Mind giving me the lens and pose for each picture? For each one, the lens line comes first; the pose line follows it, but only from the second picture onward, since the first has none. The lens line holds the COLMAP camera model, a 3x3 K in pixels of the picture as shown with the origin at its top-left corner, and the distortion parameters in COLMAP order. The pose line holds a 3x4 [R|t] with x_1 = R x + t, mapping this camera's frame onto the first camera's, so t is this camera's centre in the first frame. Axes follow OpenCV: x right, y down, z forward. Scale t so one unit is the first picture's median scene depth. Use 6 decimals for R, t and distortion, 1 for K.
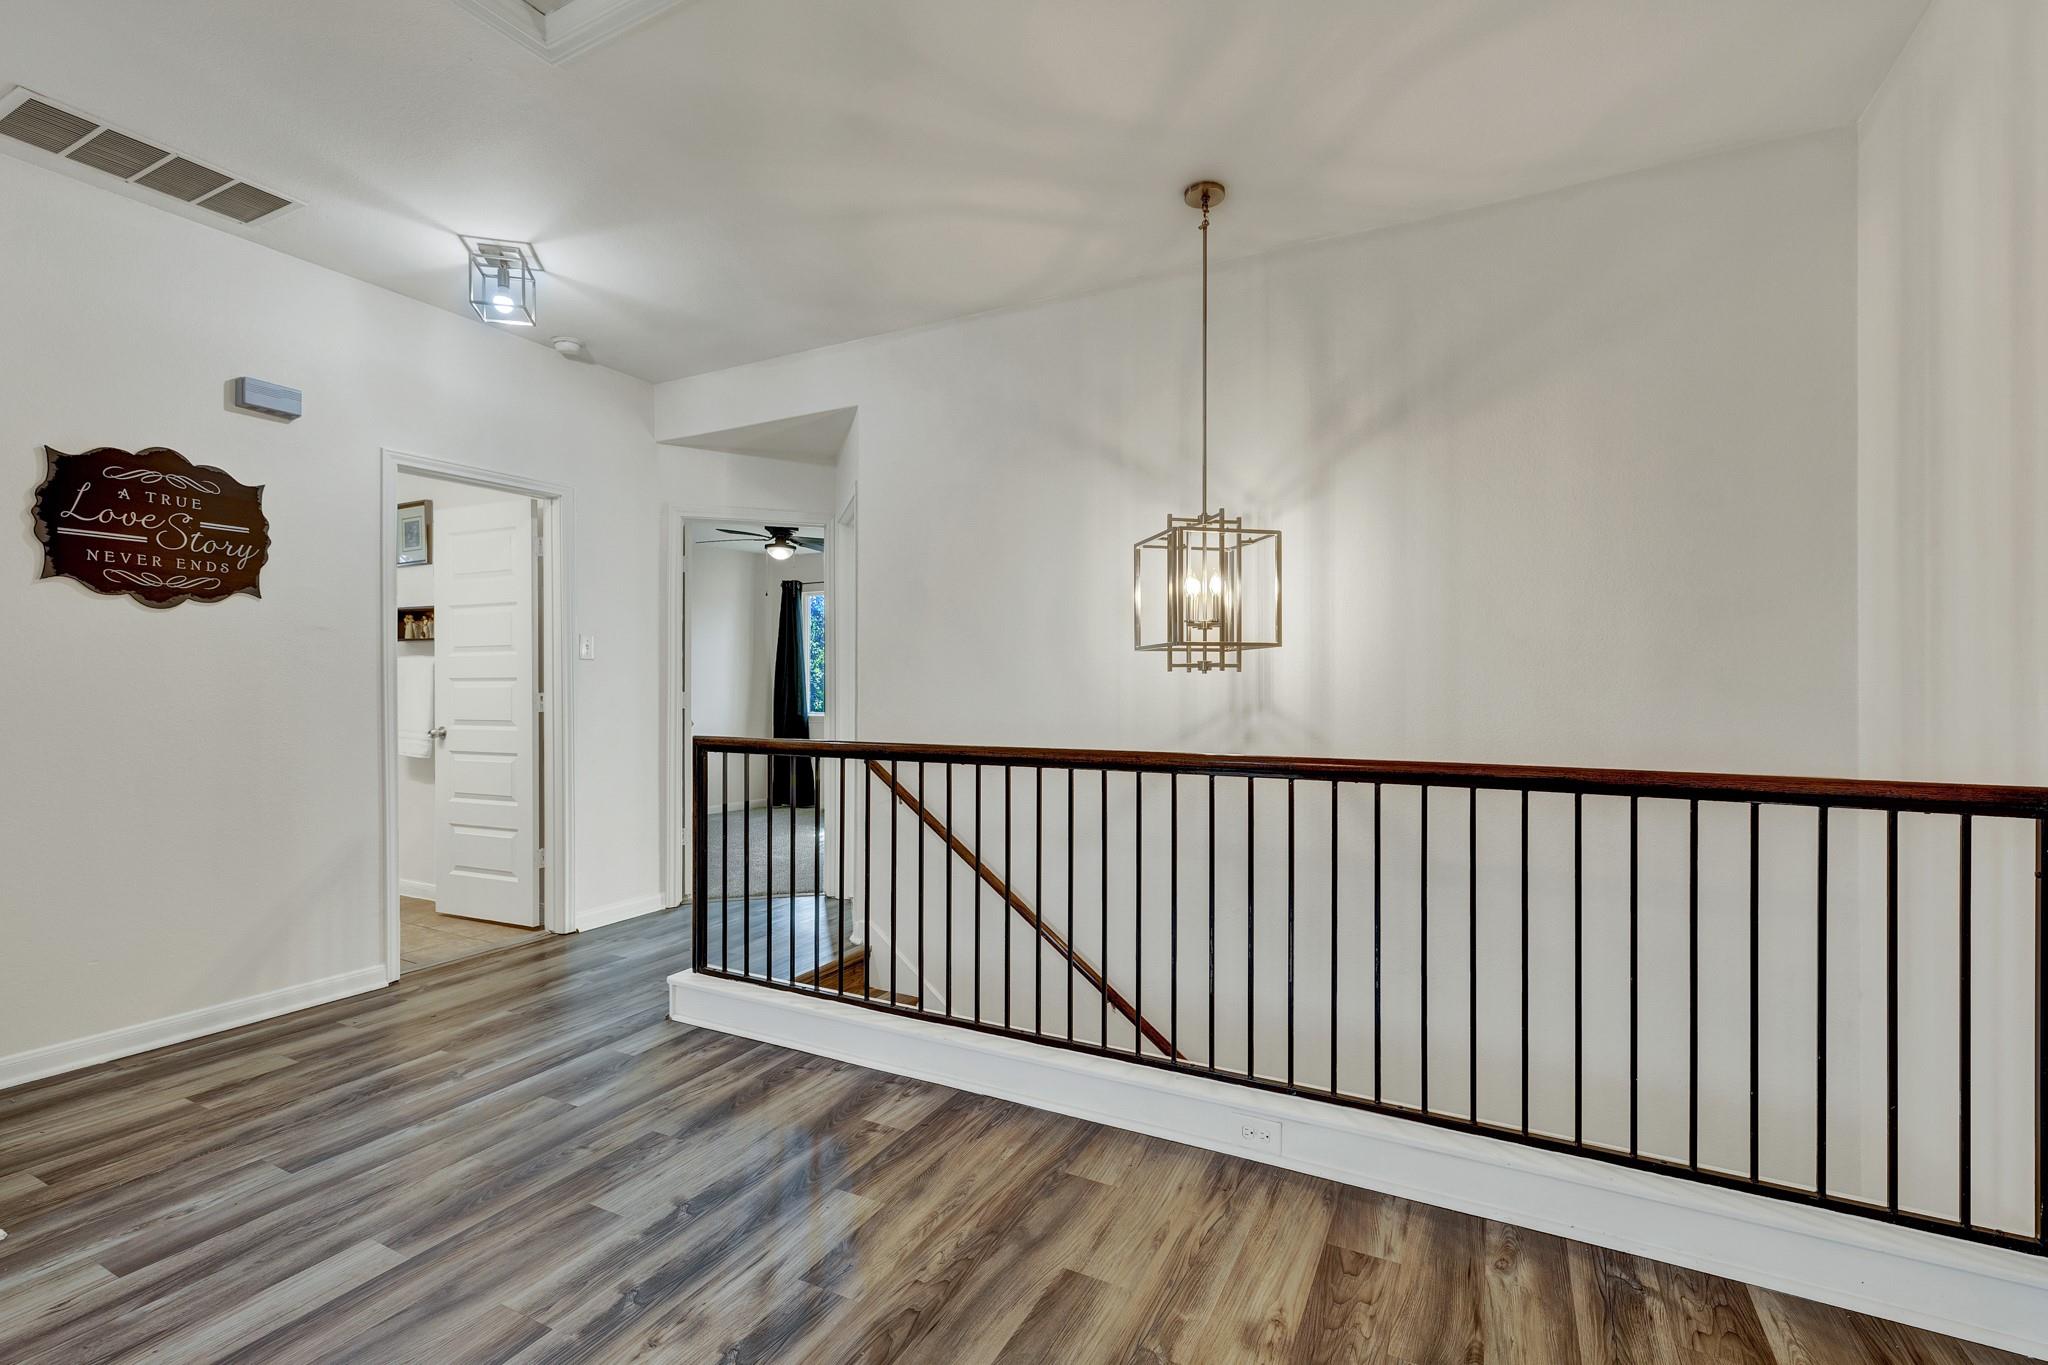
lens RADIAL K [[911.0, 0, 1024.0], [0, 911.0, 682.5], [0, 0, 1]] dist [0.005145, -0.000147]
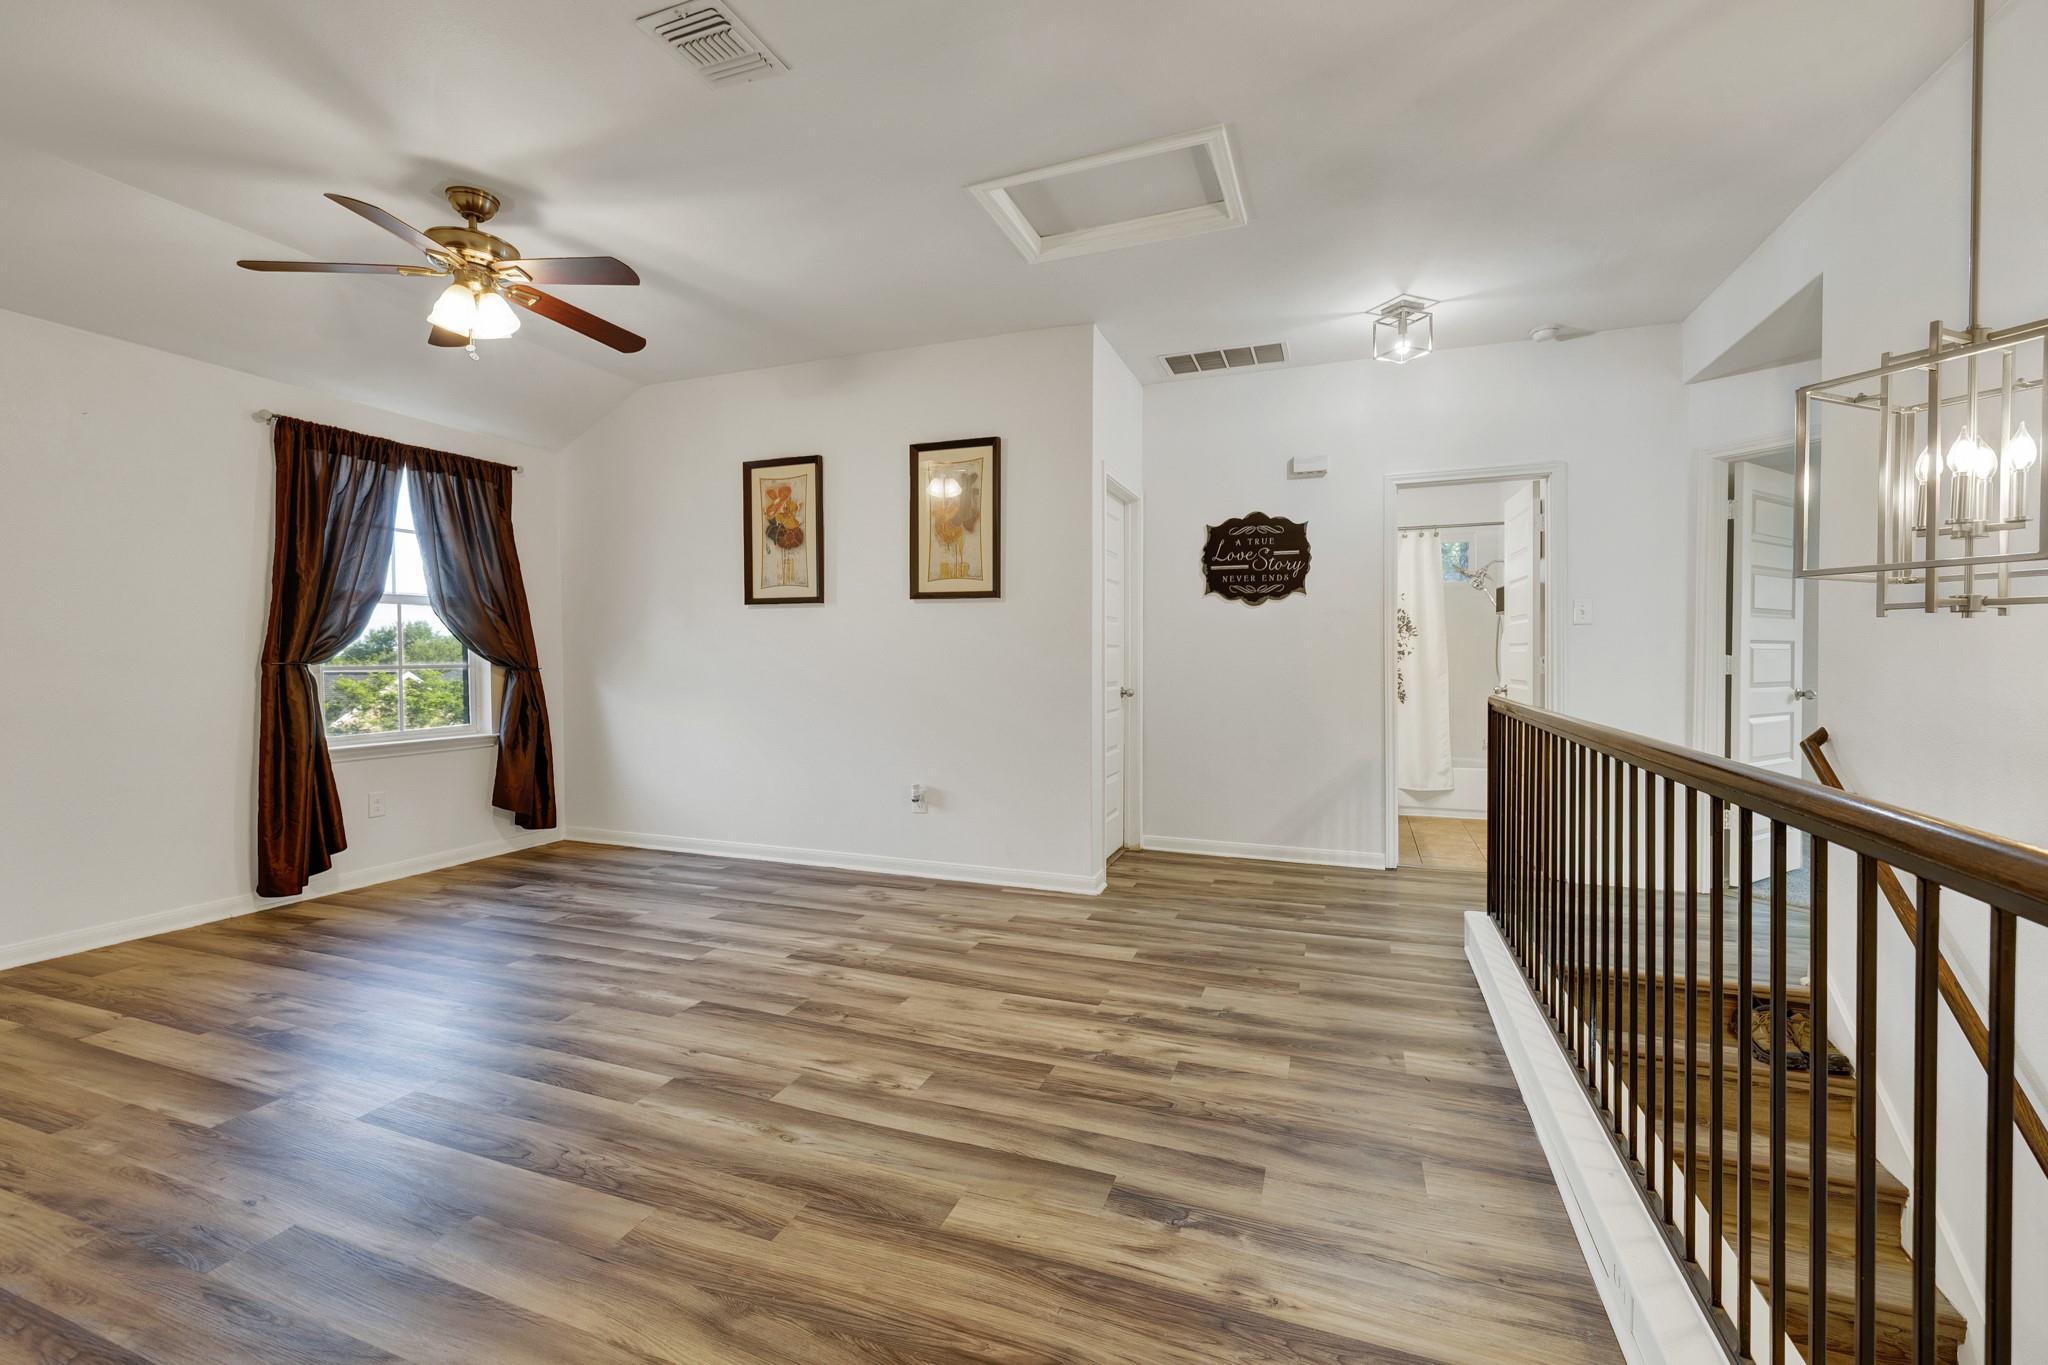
lens RADIAL K [[875.8, 0, 1009.7], [0, 875.8, 670.2], [0, 0, 1]] dist [0.005208, 0.000037]
pose [[0.122232, 0.016763, -0.992360, 0.676339], [0.004136, 0.999840, 0.017399, 0.010743], [0.992493, -0.006231, 0.122144, 0.362327]]
